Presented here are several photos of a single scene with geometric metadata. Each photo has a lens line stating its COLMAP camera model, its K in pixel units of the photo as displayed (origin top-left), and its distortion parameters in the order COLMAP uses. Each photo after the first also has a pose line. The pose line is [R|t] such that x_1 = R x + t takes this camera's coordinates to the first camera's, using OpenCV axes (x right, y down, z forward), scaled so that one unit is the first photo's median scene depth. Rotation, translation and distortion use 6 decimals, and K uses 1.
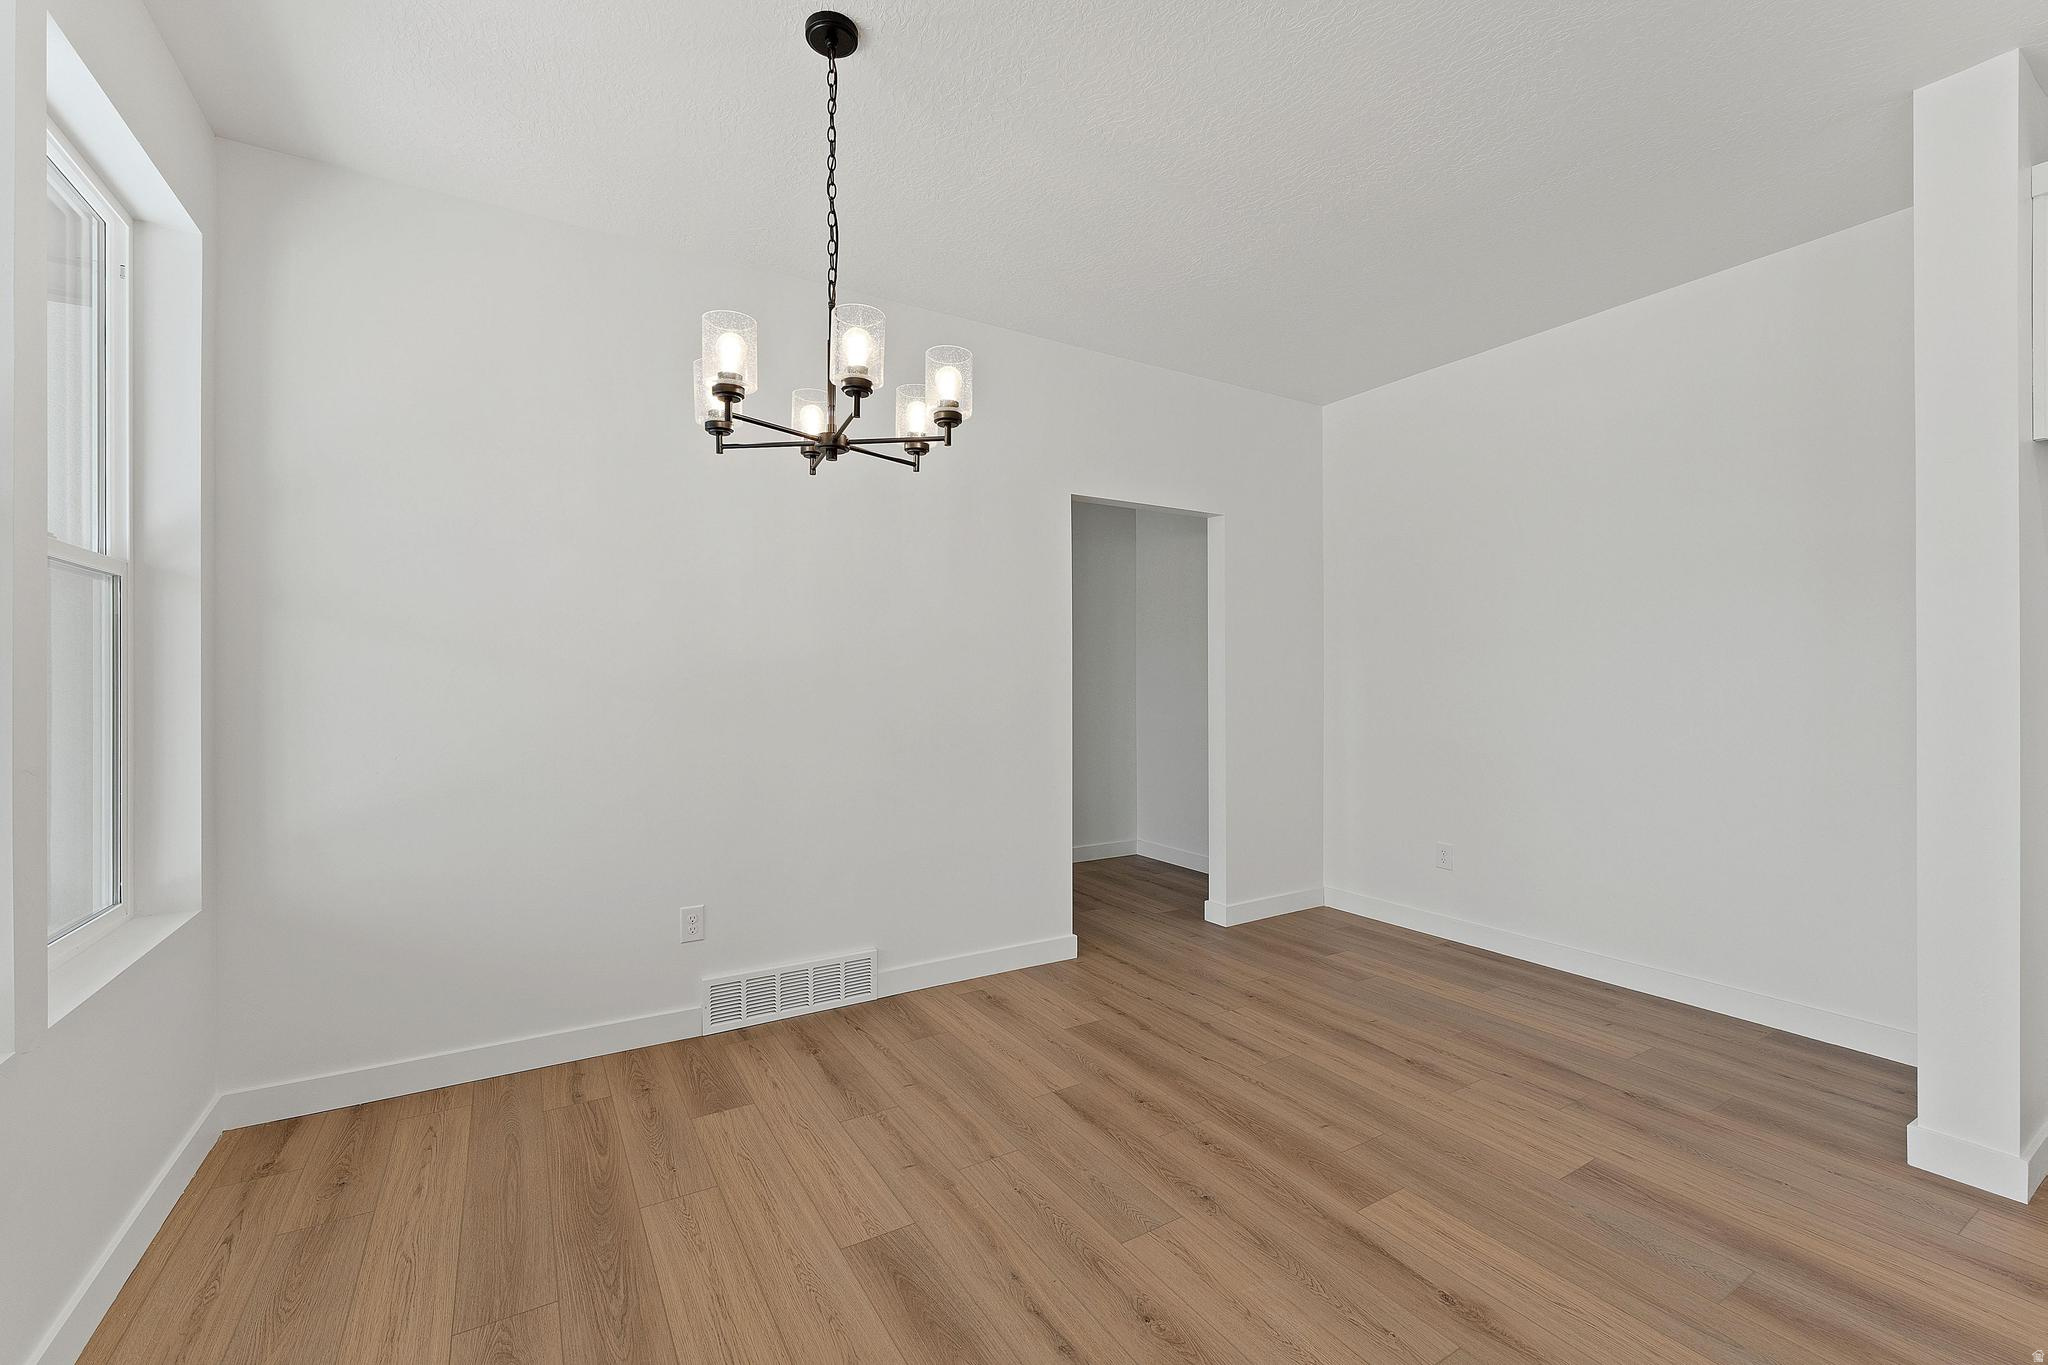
lens RADIAL K [[857.8, 0, 1019.5], [0, 857.8, 678.8], [0, 0, 1]] dist [-0.002154, -0.000251]
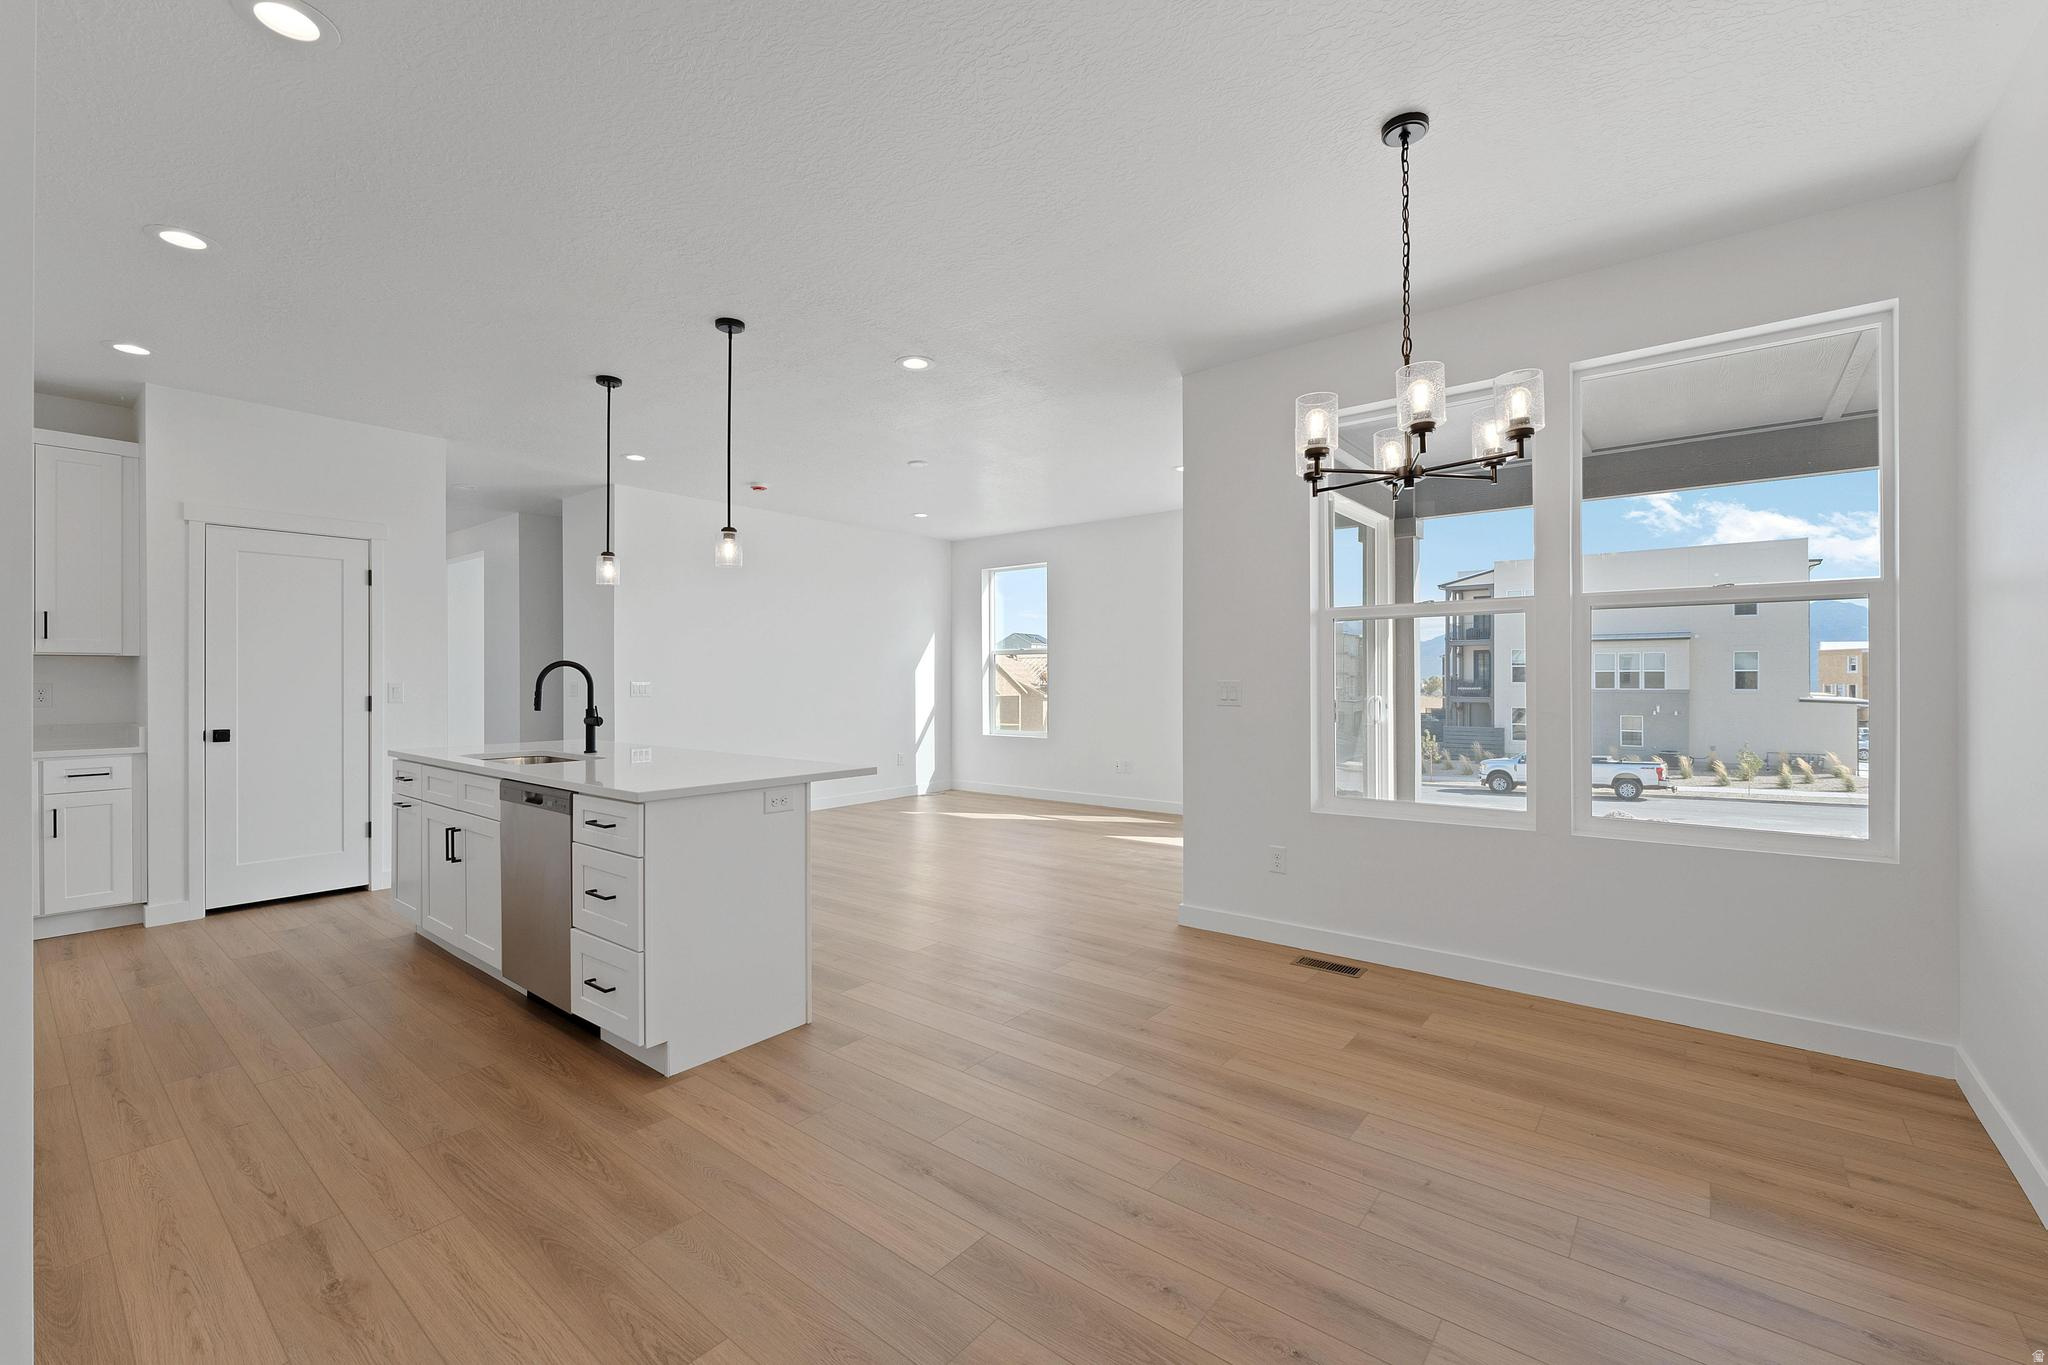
lens RADIAL K [[857.8, 0, 1019.5], [0, 857.8, 678.8], [0, 0, 1]] dist [-0.002154, -0.000251]
pose [[-0.940383, 0.006978, -0.340046, 0.560437], [0.006866, 0.999975, 0.001533, -0.000313], [0.340048, -0.000893, -0.940408, 1.572536]]
